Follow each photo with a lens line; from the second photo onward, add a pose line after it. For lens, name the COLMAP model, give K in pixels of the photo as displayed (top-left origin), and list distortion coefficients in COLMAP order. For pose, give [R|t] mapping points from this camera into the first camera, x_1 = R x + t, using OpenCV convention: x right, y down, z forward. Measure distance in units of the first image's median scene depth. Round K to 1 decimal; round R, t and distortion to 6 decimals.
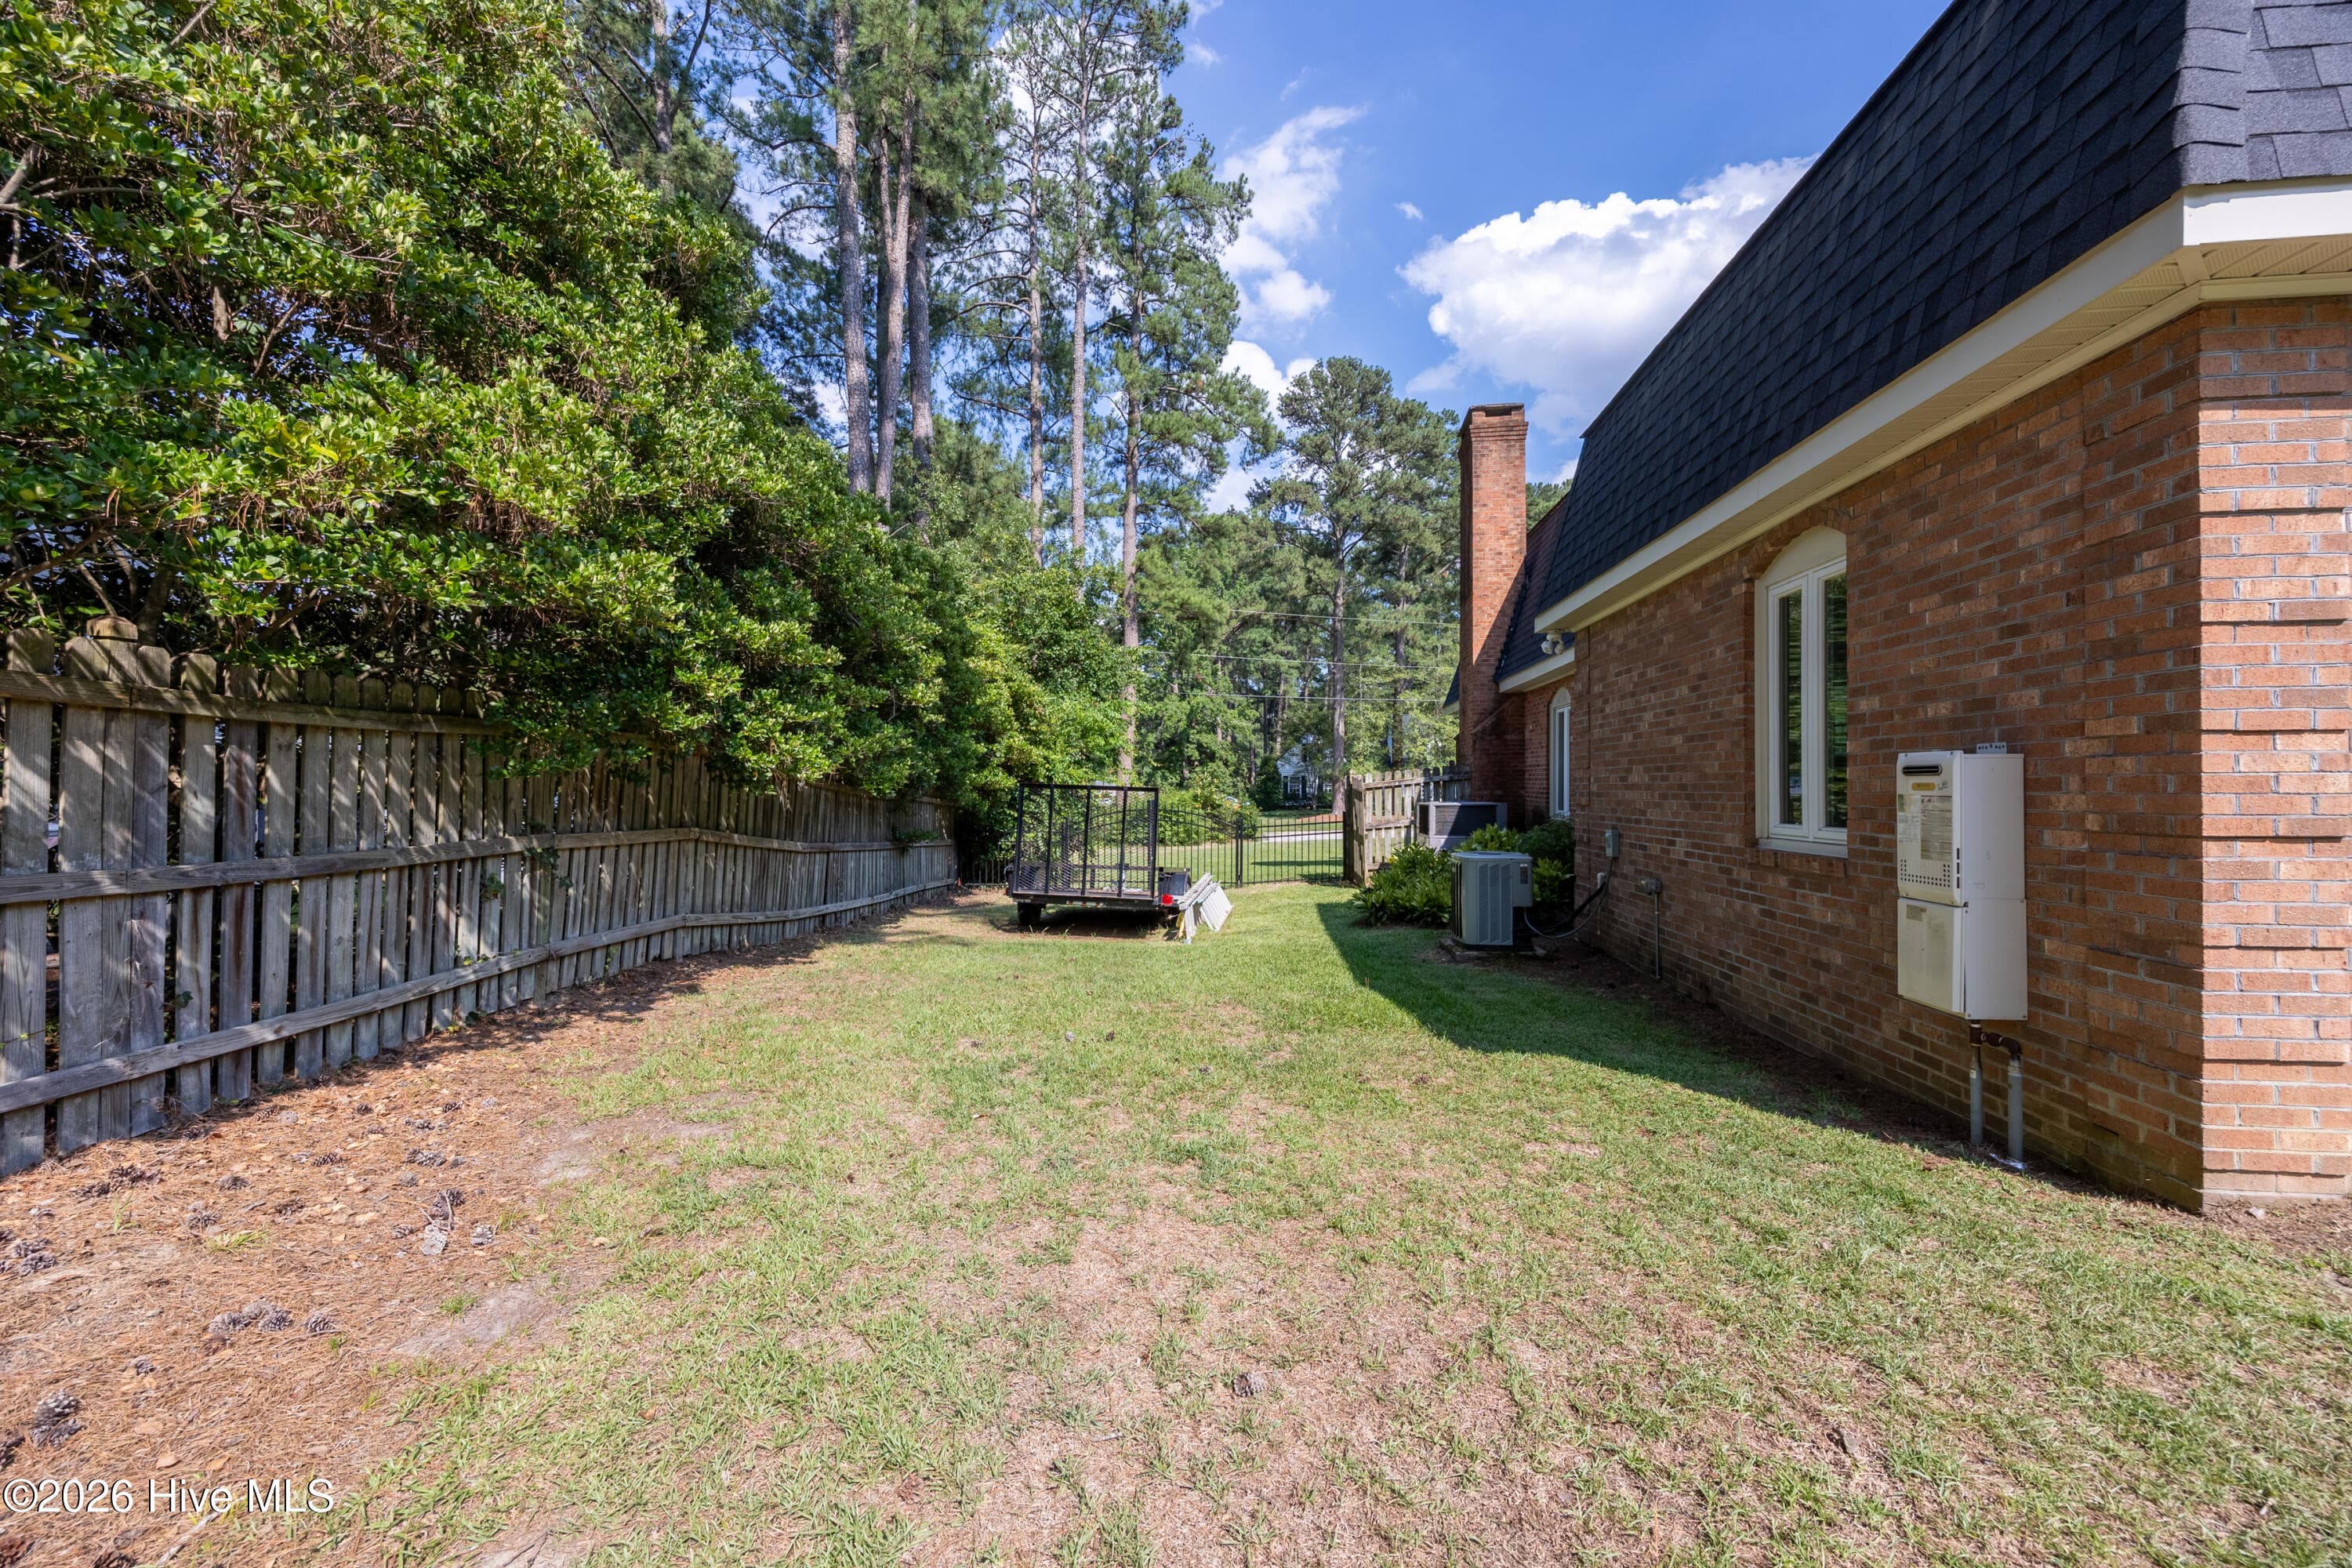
lens RADIAL K [[920.3, 0, 1165.7], [0, 920.3, 773.6], [0, 0, 1]] dist [0.002937, -0.000702]
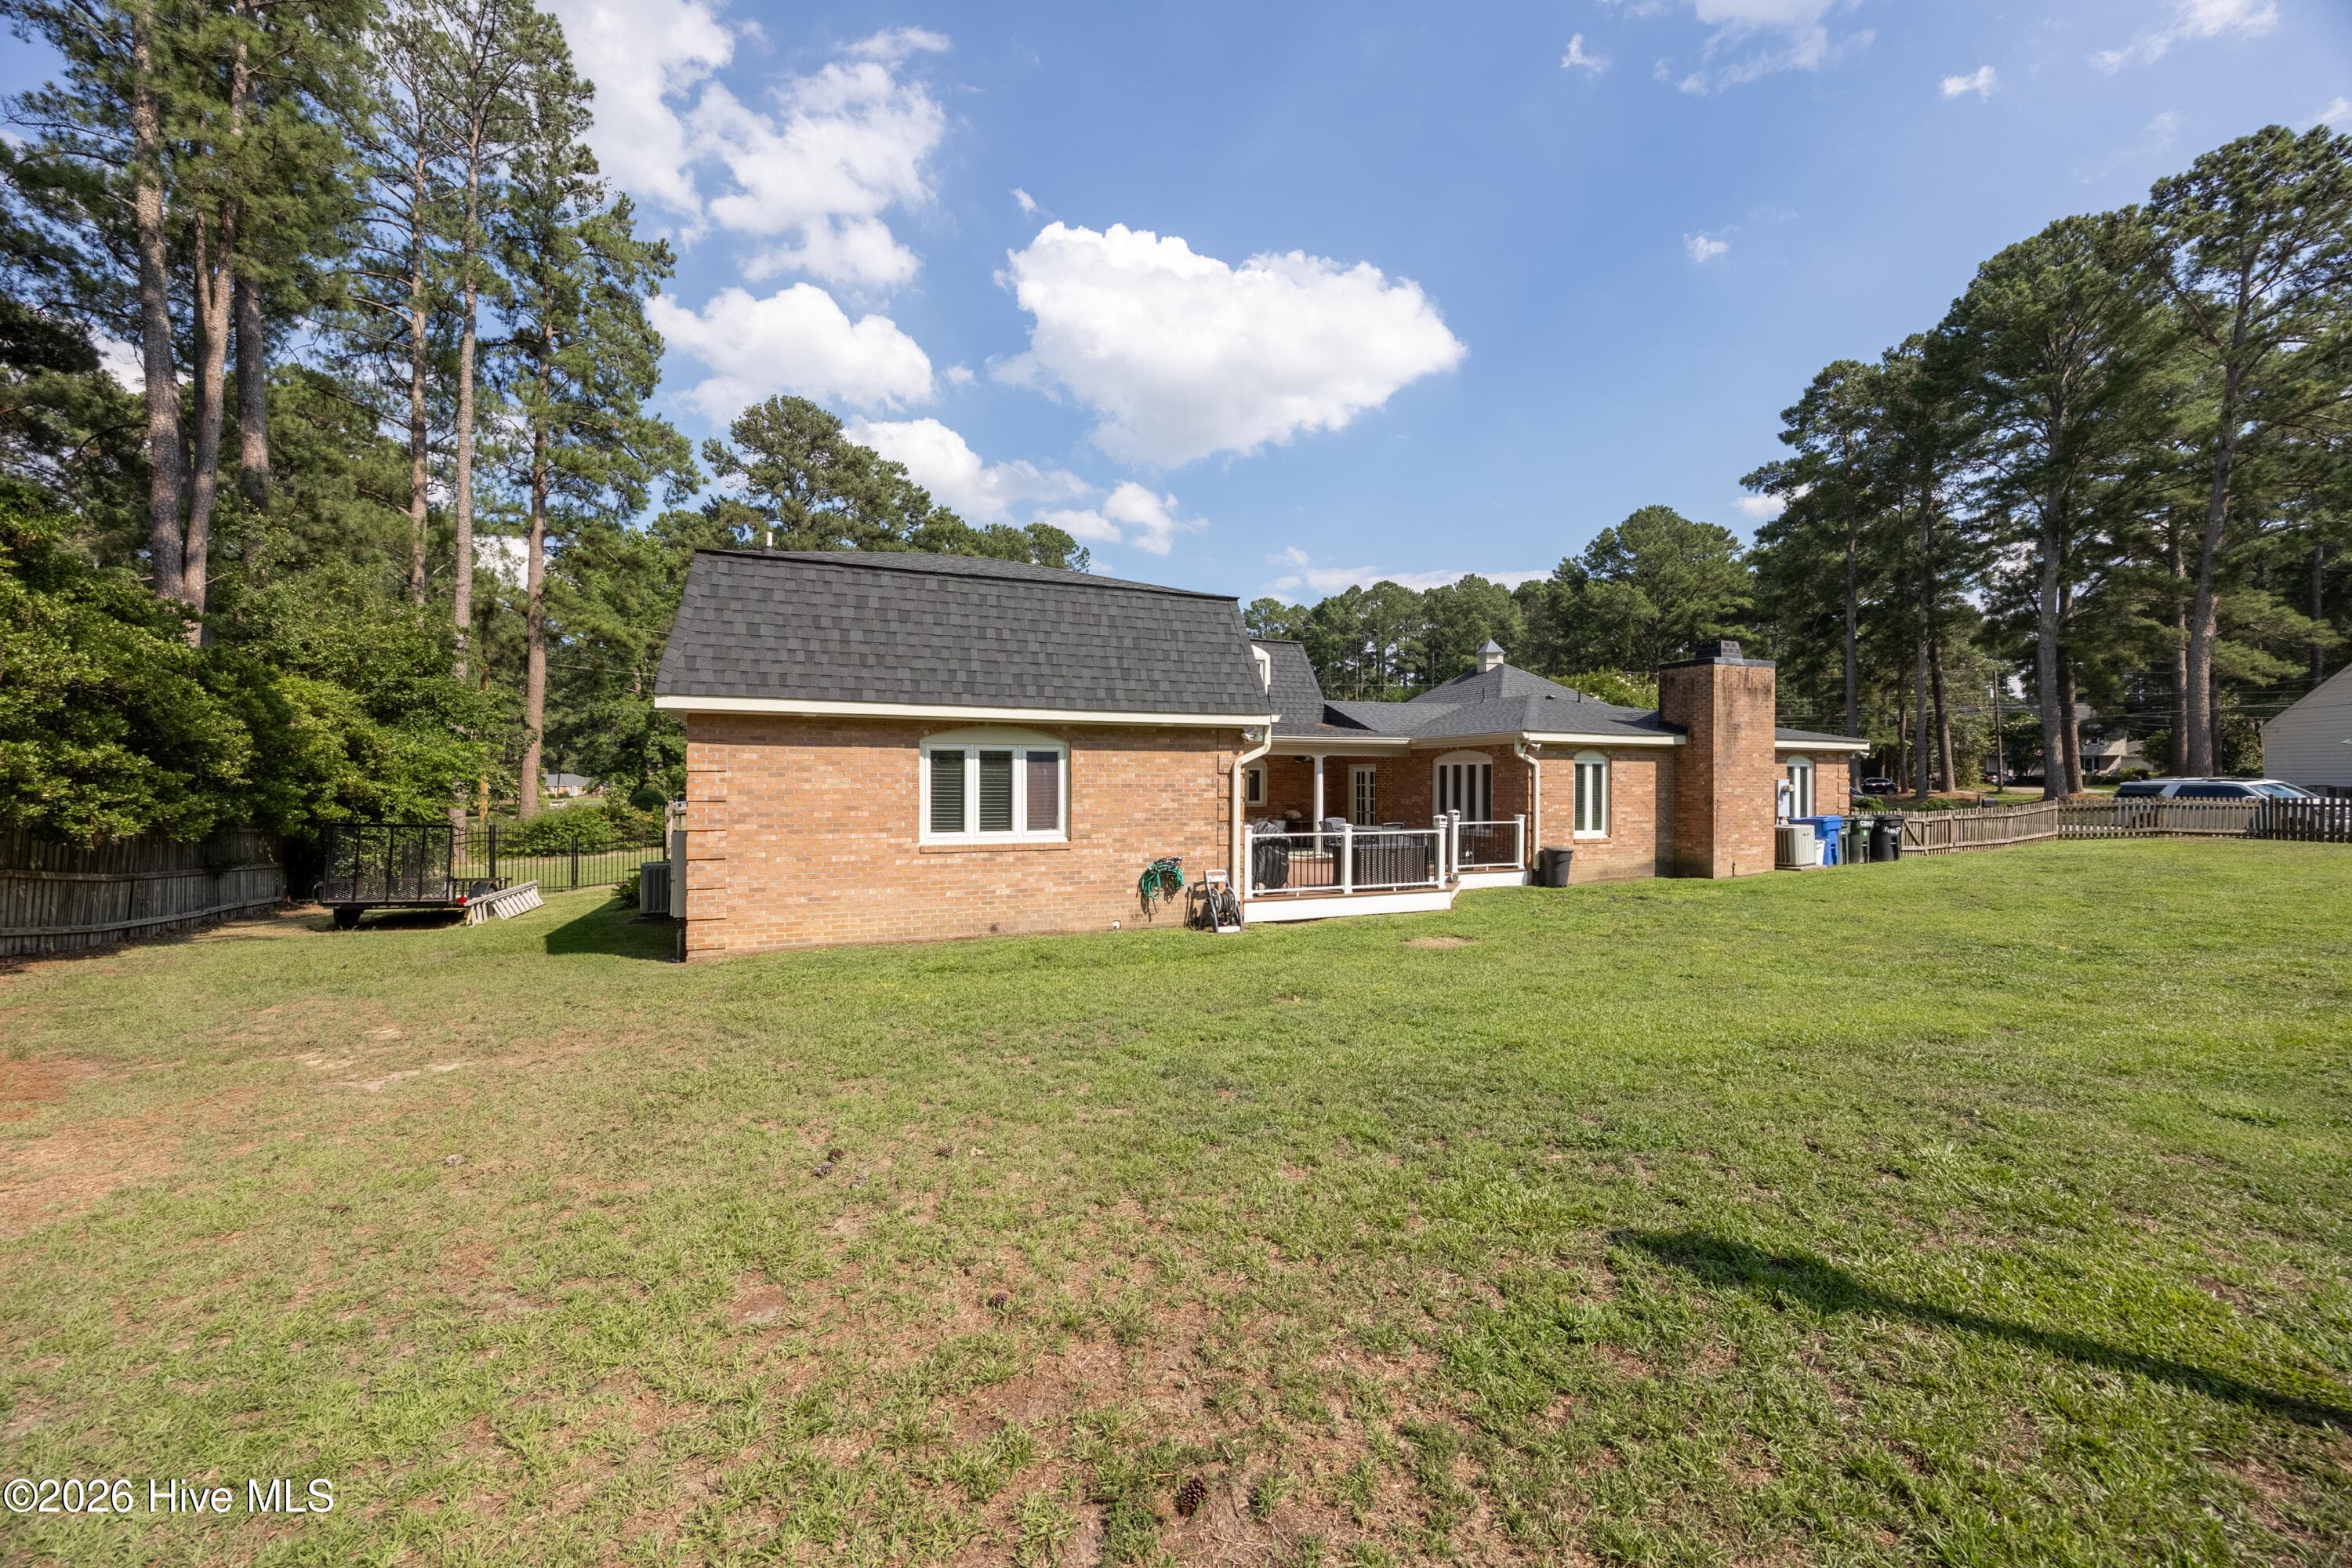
lens RADIAL K [[920.3, 0, 1189.0], [0, 920.3, 777.0], [0, 0, 1]] dist [0.002937, -0.000702]
pose [[0.869640, 0.003705, 0.493672, 0.198924], [-0.008697, 0.999932, 0.007815, -0.057877], [-0.493609, -0.011090, 0.869613, -0.600808]]
